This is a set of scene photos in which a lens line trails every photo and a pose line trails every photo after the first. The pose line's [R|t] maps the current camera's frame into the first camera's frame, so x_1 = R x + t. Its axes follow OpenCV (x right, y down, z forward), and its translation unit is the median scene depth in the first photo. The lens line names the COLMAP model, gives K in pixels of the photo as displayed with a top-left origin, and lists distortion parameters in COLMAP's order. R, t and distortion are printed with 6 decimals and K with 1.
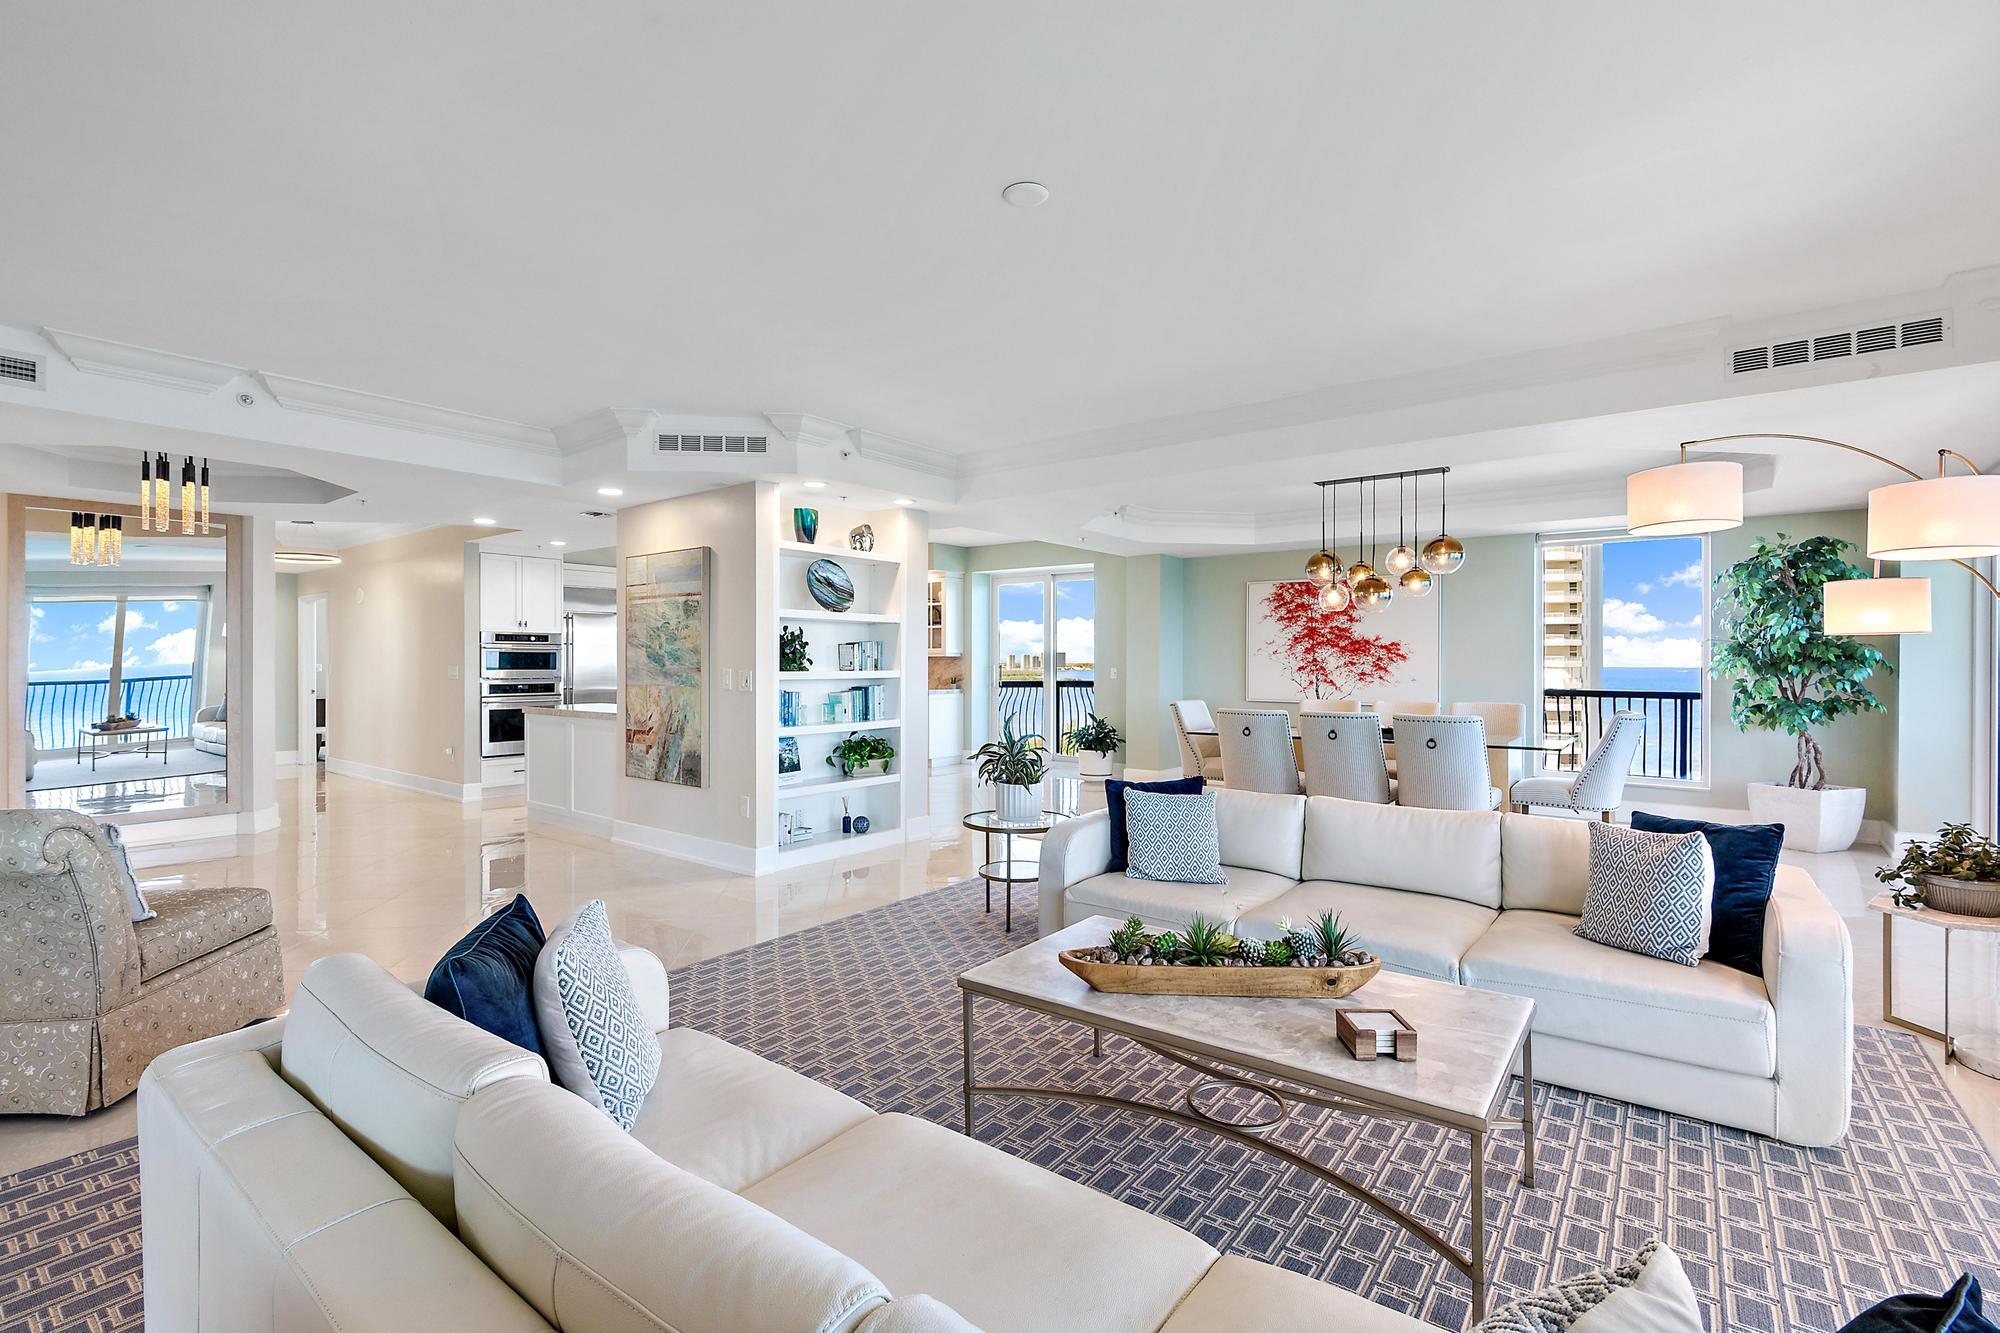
lens RADIAL K [[906.4, 0, 957.5], [0, 906.4, 657.3], [0, 0, 1]] dist [-0.005060, 0.002666]
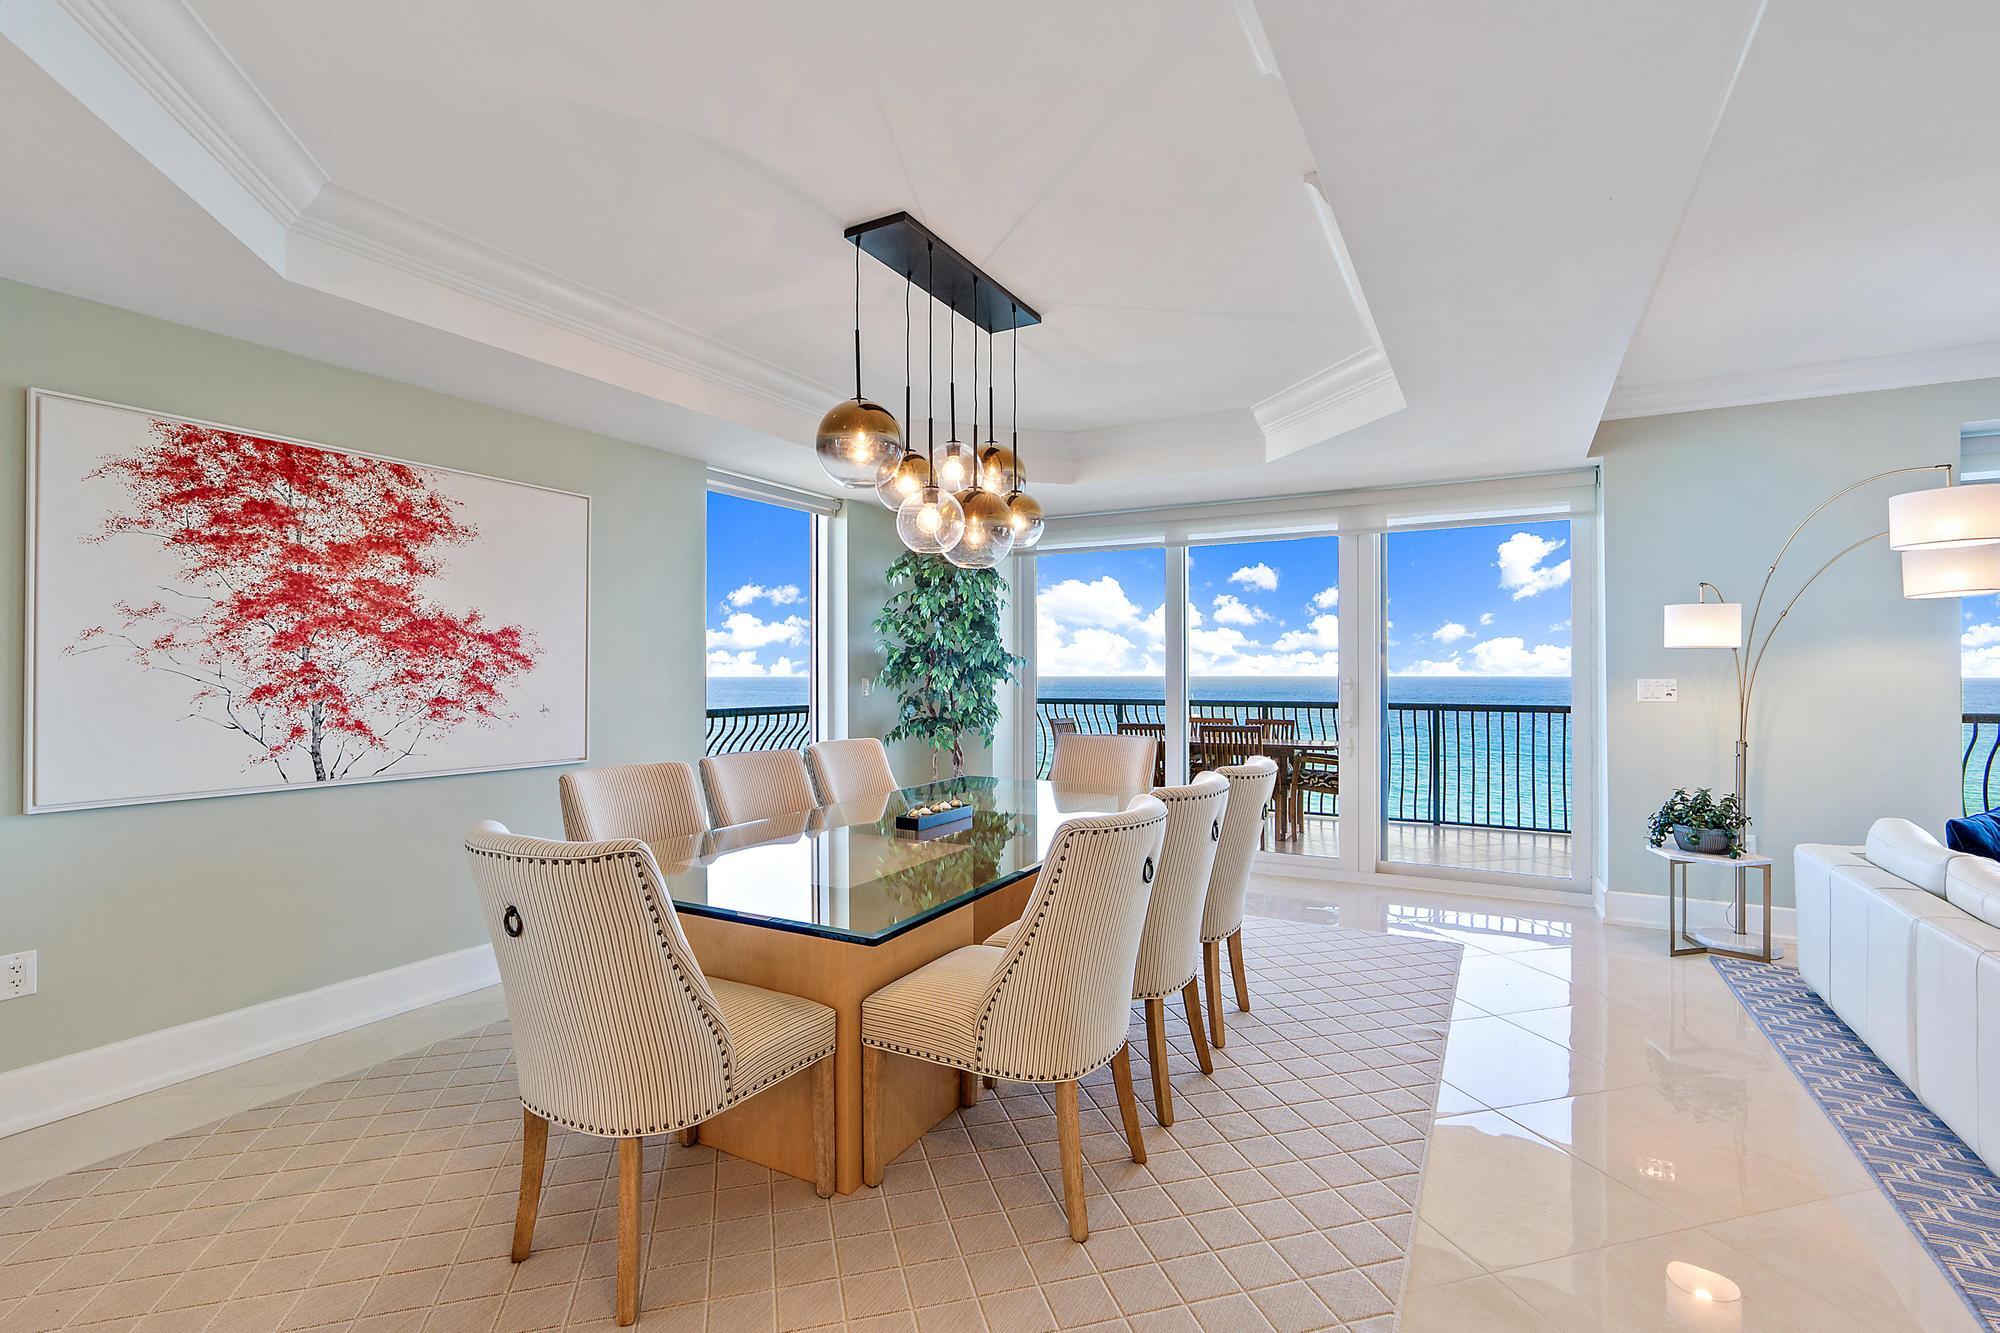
lens RADIAL K [[906.4, 0, 992.6], [0, 906.4, 664.1], [0, 0, 1]] dist [-0.005060, 0.002666]
pose [[-0.167843, 0.006768, 0.985790, -0.001894], [-0.001011, 0.999975, -0.007038, 0.003928], [-0.985813, -0.002178, -0.167832, 0.794826]]
